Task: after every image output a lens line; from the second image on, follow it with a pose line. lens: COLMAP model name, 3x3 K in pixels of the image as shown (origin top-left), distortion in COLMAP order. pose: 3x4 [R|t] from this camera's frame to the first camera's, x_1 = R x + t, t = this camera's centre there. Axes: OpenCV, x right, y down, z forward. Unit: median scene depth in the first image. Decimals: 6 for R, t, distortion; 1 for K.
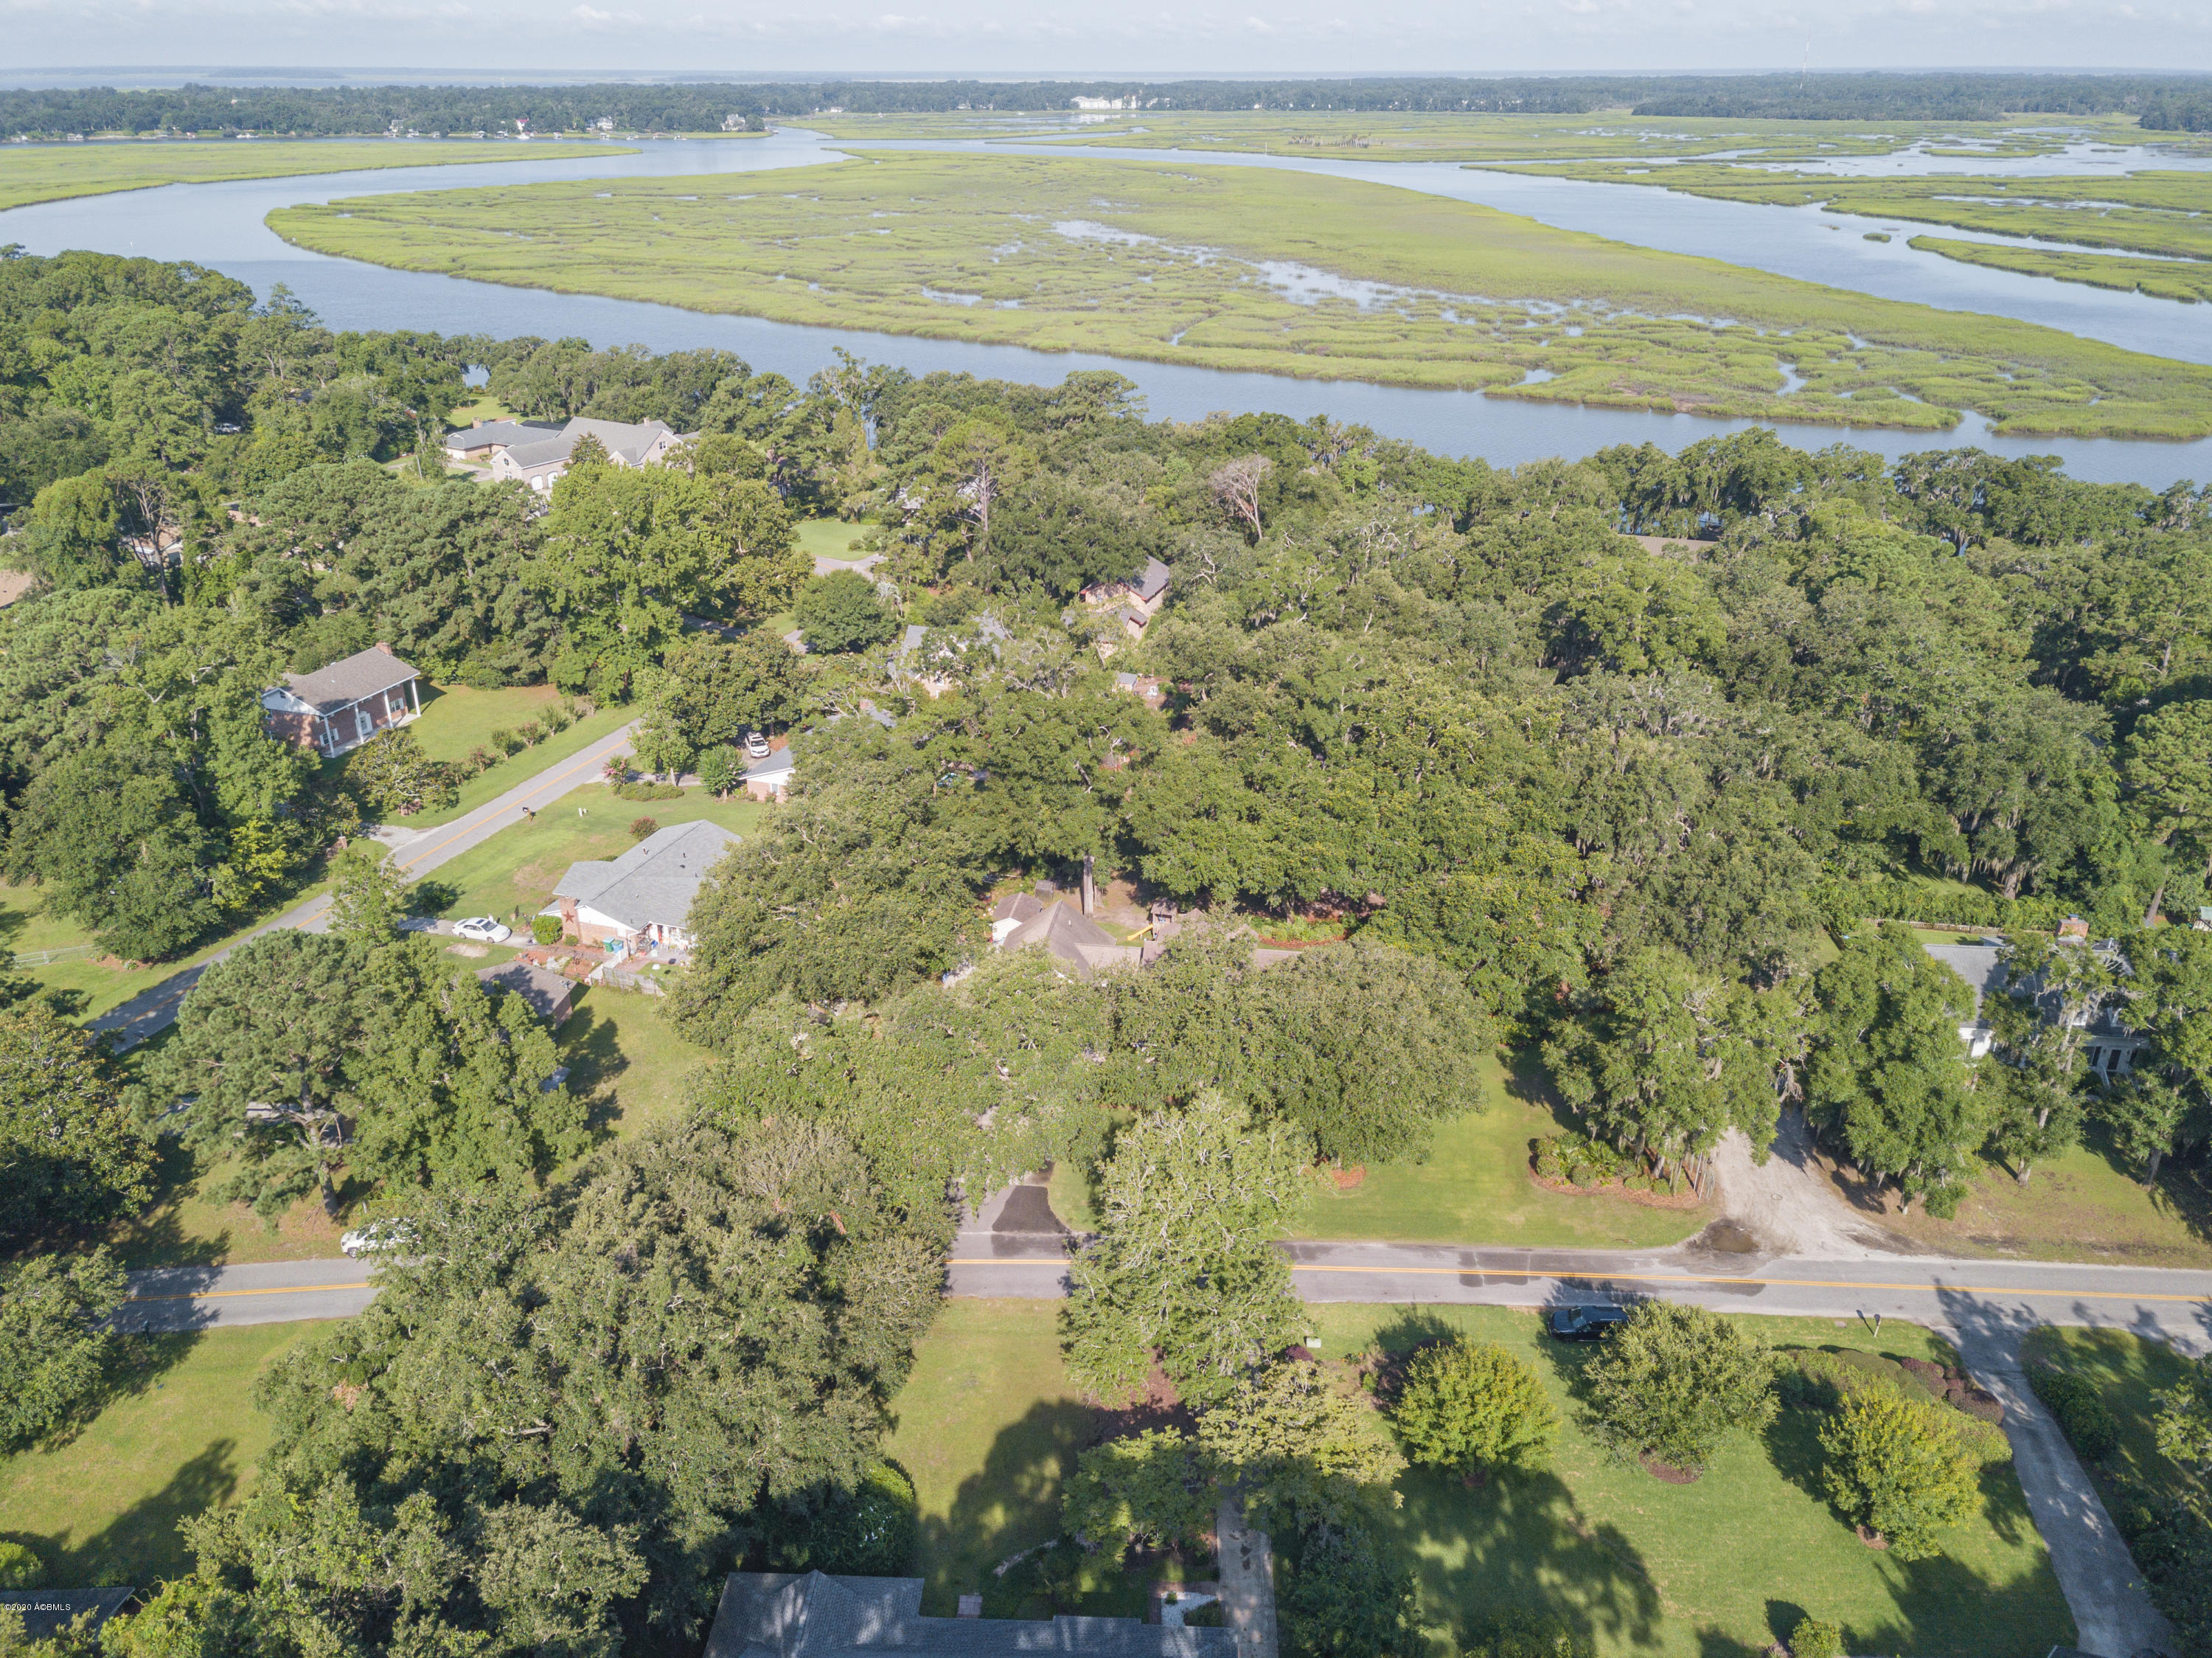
lens RADIAL K [[1688.1, 0, 1095.6], [0, 1688.1, 813.3], [0, 0, 1]] dist [0.030876, -0.007722]
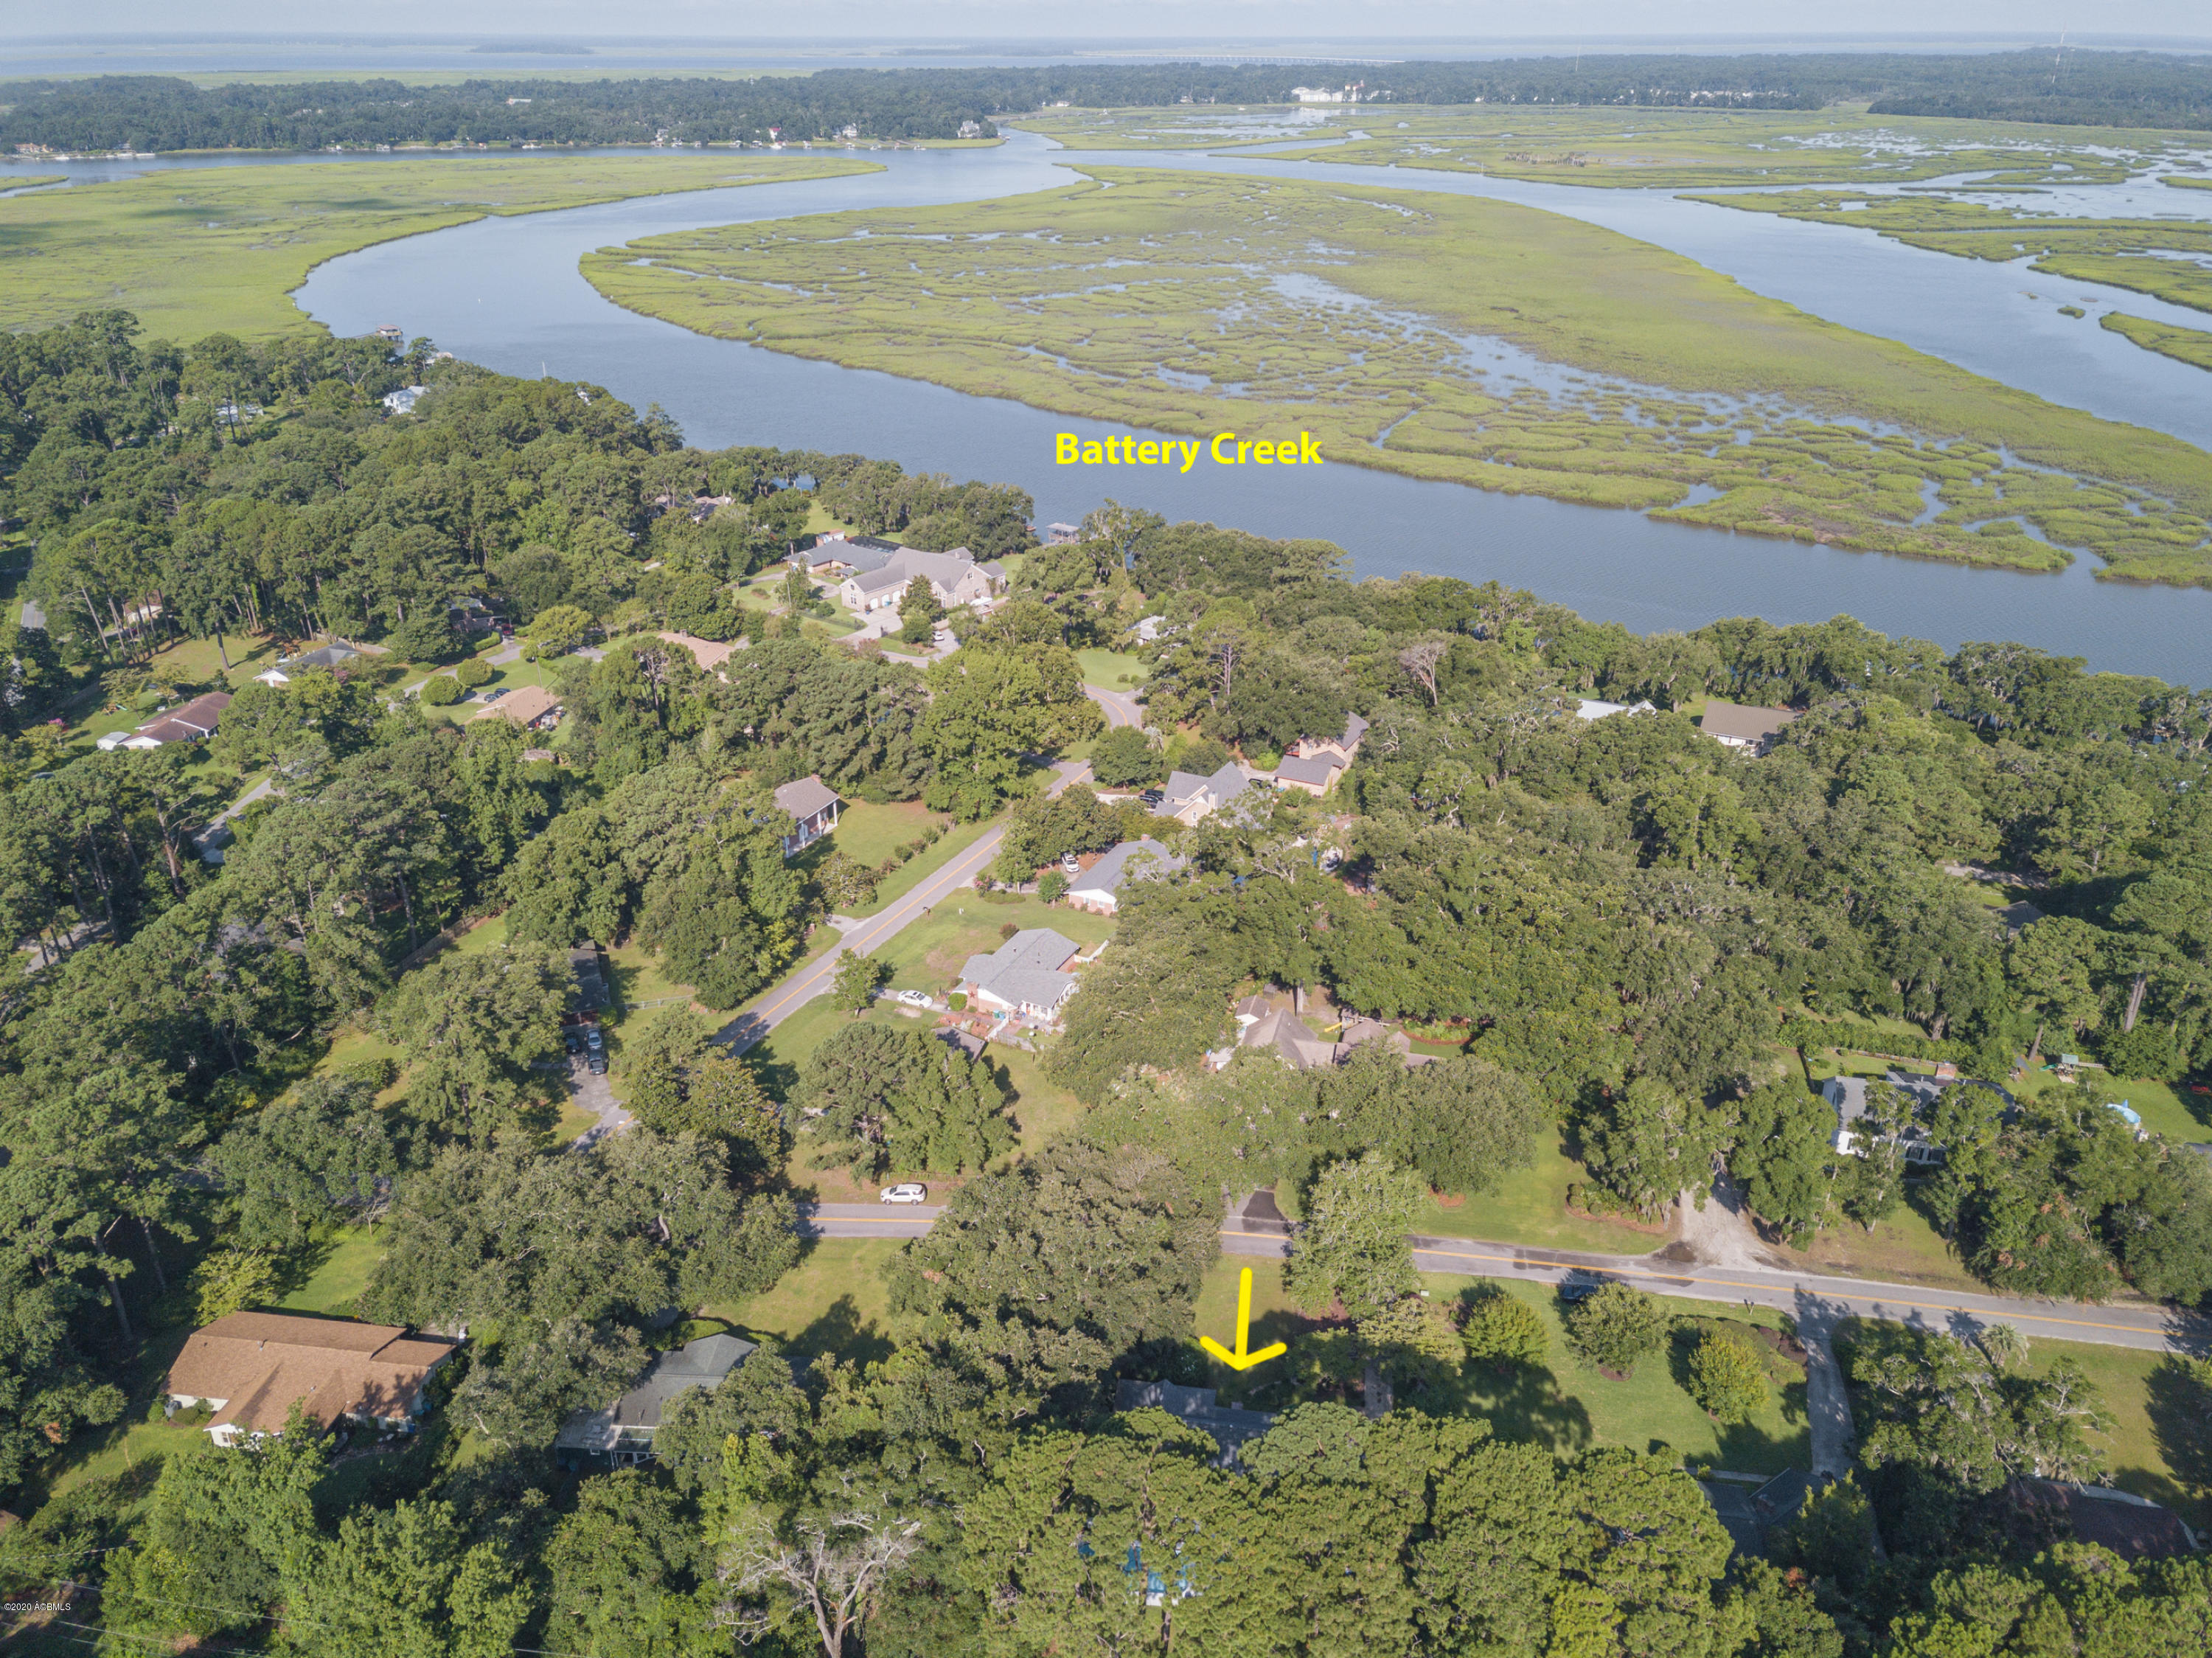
lens RADIAL K [[1688.1, 0, 1090.7], [0, 1688.1, 820.5], [0, 0, 1]] dist [0.030876, -0.007722]
pose [[0.992829, 0.047805, -0.109565, -0.032928], [-0.045027, 0.998602, 0.027688, -0.145769], [0.110735, -0.022556, 0.993594, -0.536359]]
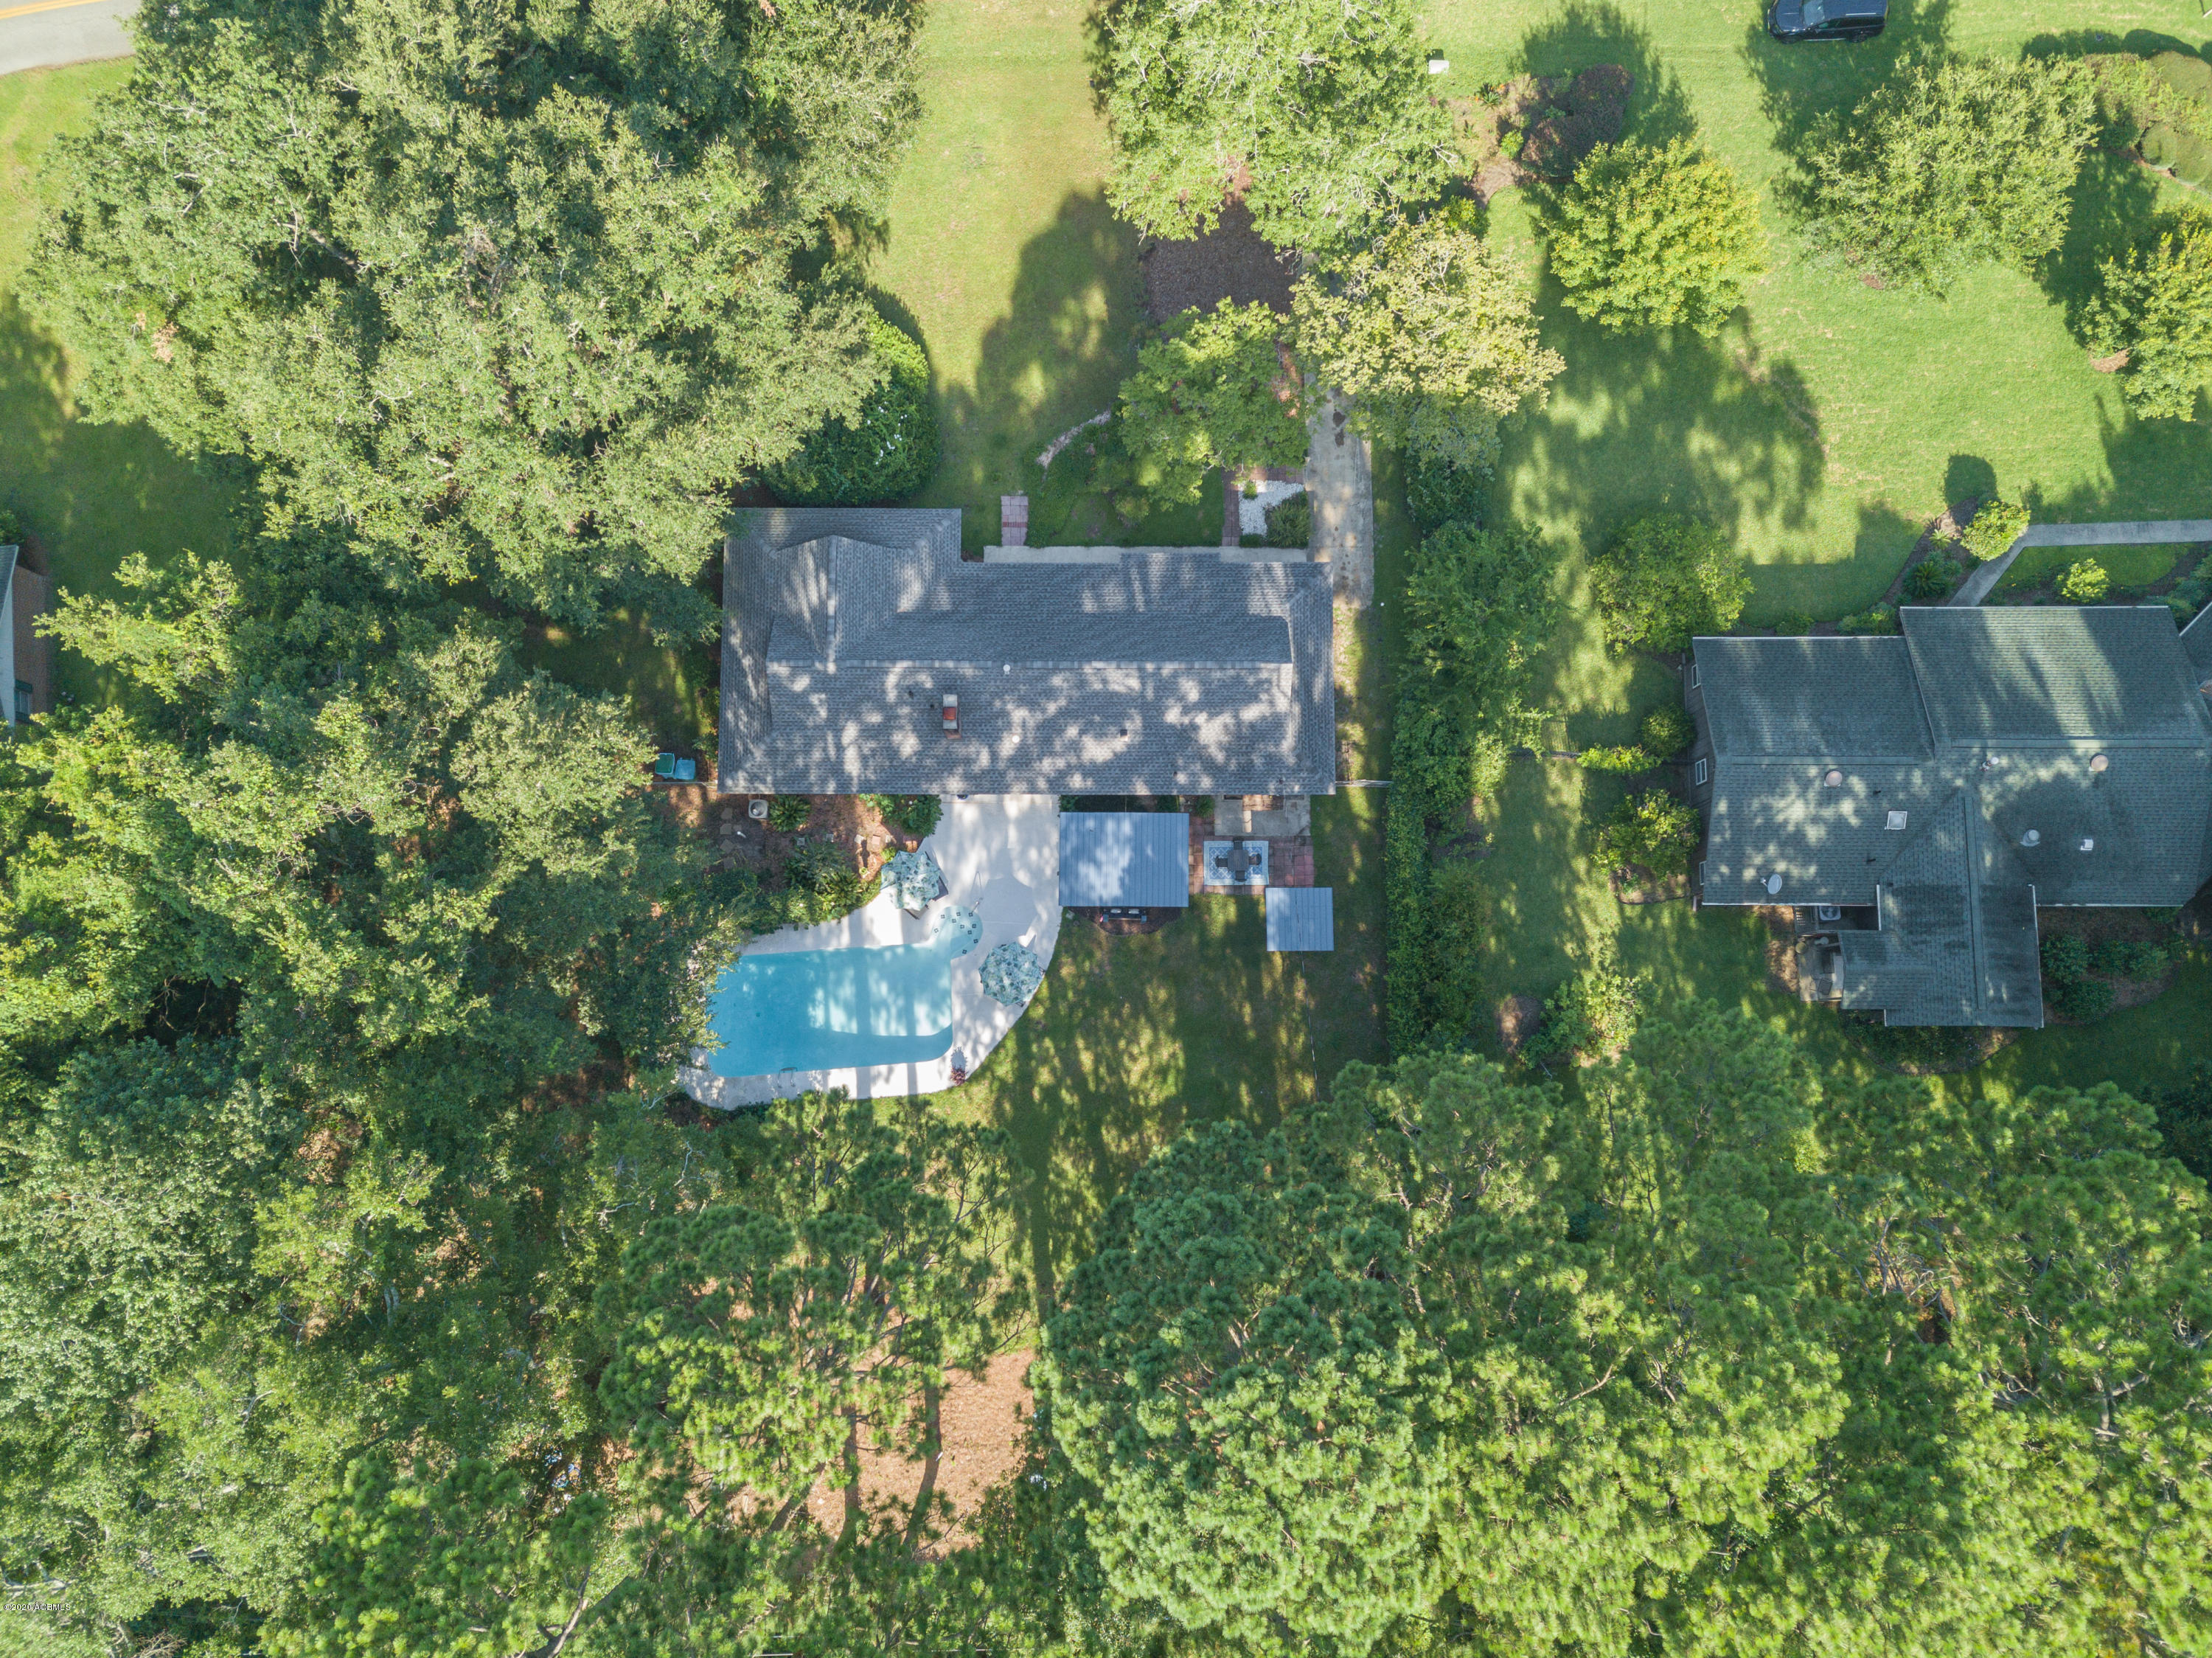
lens RADIAL K [[1688.1, 0, 1101.5], [0, 1688.1, 838.0], [0, 0, 1]] dist [0.030876, -0.007722]
pose [[0.998832, -0.048126, 0.004312, -0.023193], [0.020957, 0.511884, 0.858799, -0.097763], [-0.043538, -0.857705, 0.512295, 0.230680]]
